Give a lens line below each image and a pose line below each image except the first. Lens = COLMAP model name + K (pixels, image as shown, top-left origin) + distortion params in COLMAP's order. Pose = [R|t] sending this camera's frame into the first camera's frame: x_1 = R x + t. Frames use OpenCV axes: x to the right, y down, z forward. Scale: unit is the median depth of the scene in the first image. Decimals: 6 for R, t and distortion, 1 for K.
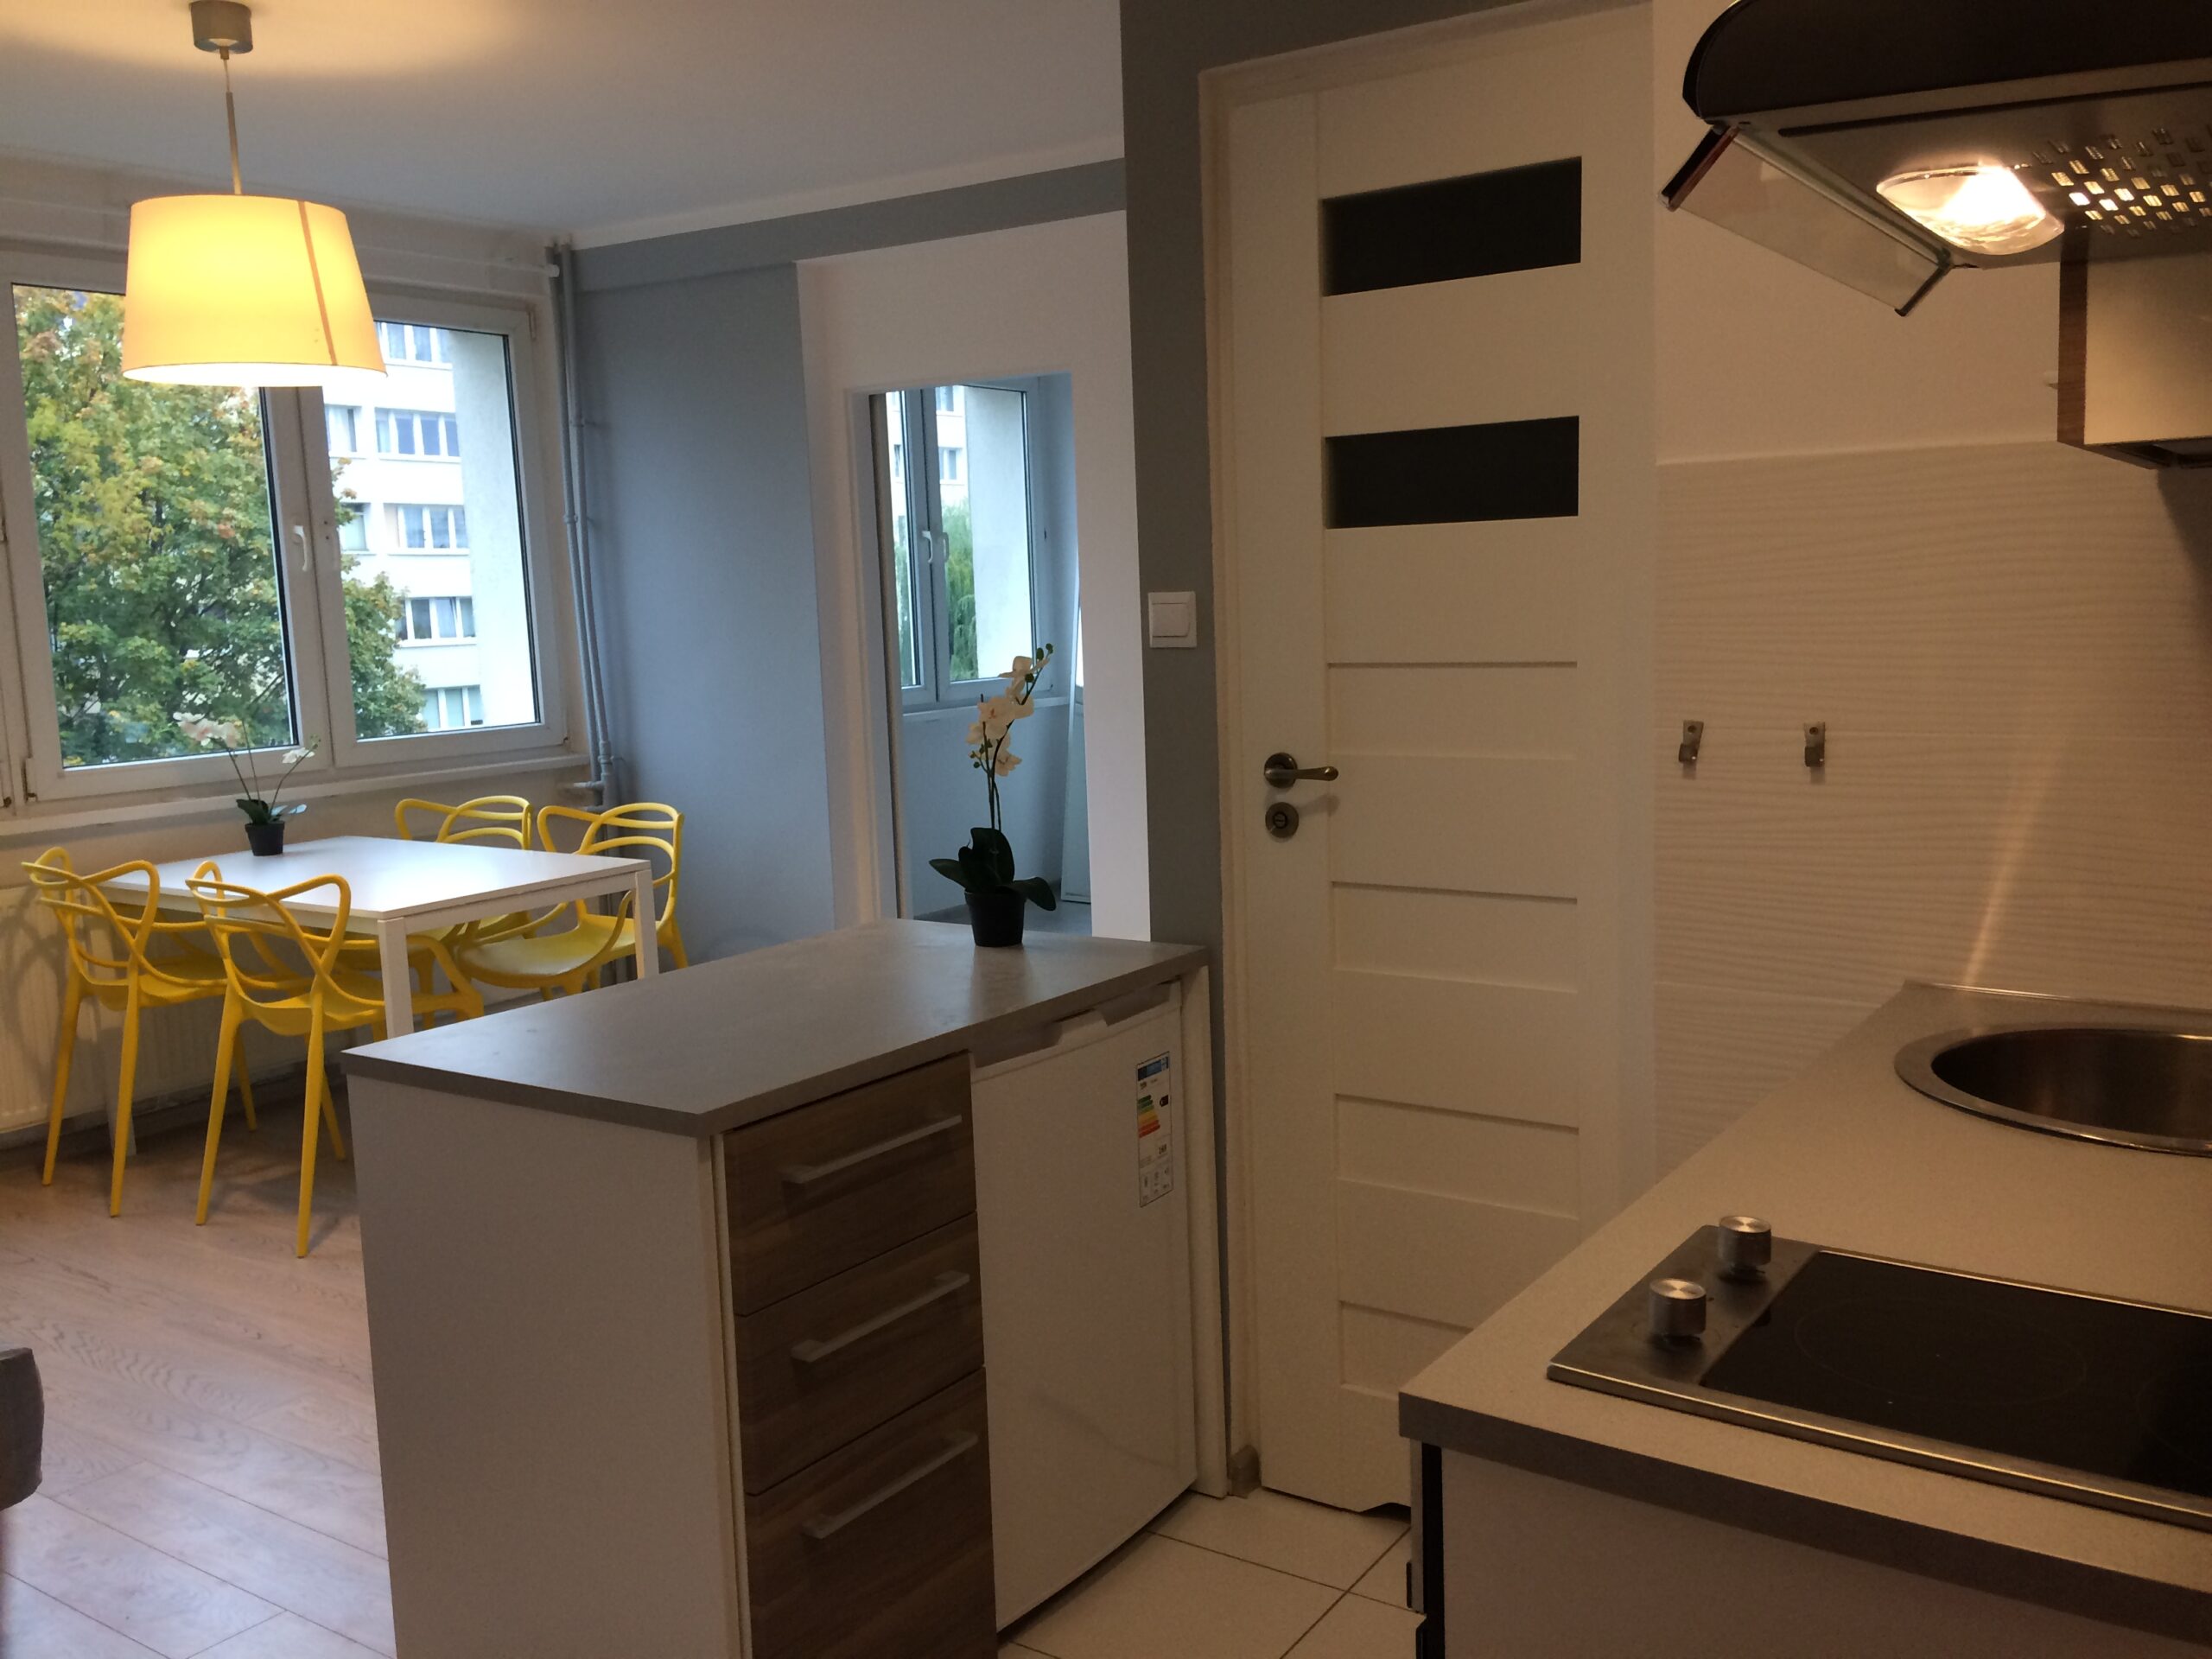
lens RADIAL K [[1852.4, 0, 1106.5], [0, 1852.4, 832.2], [0, 0, 1]] dist [0.013912, 0.001532]
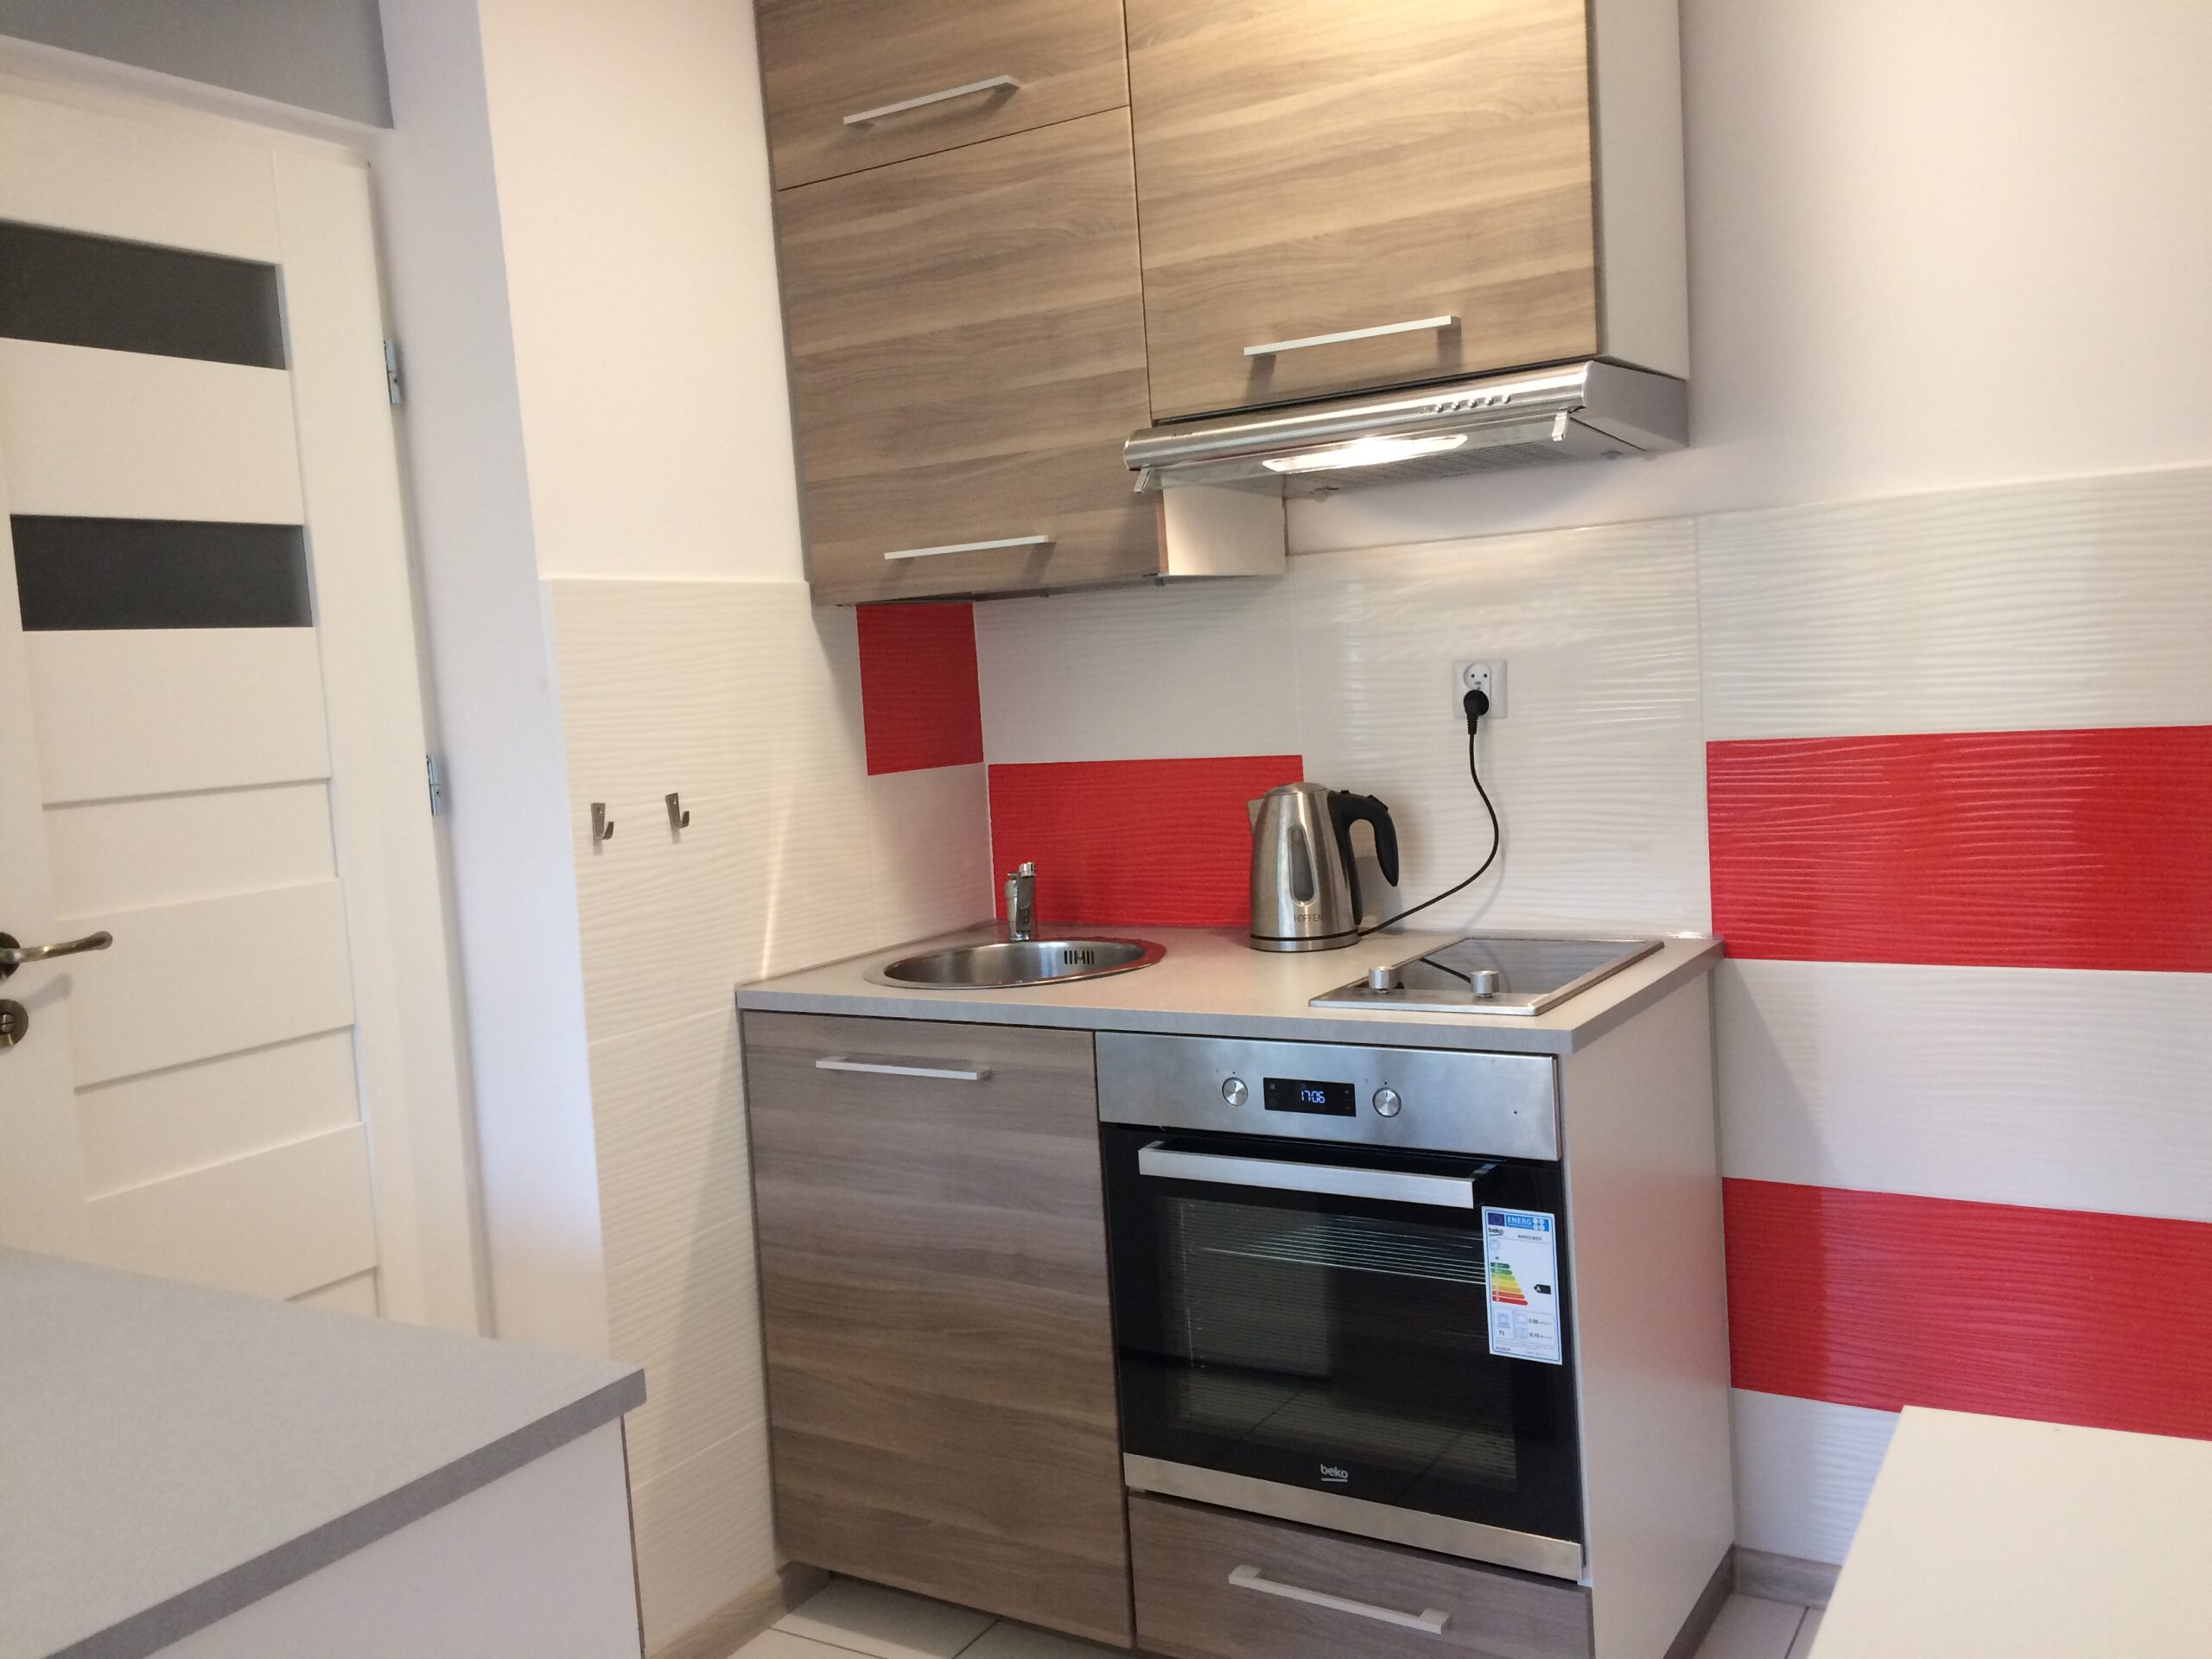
lens RADIAL K [[1852.4, 0, 1106.3], [0, 1852.4, 827.2], [0, 0, 1]] dist [0.013912, 0.001532]
pose [[-0.059135, -0.049699, 0.997012, -0.829971], [0.193385, 0.979269, 0.060285, -0.053234], [-0.979339, 0.196372, -0.048298, 0.747822]]
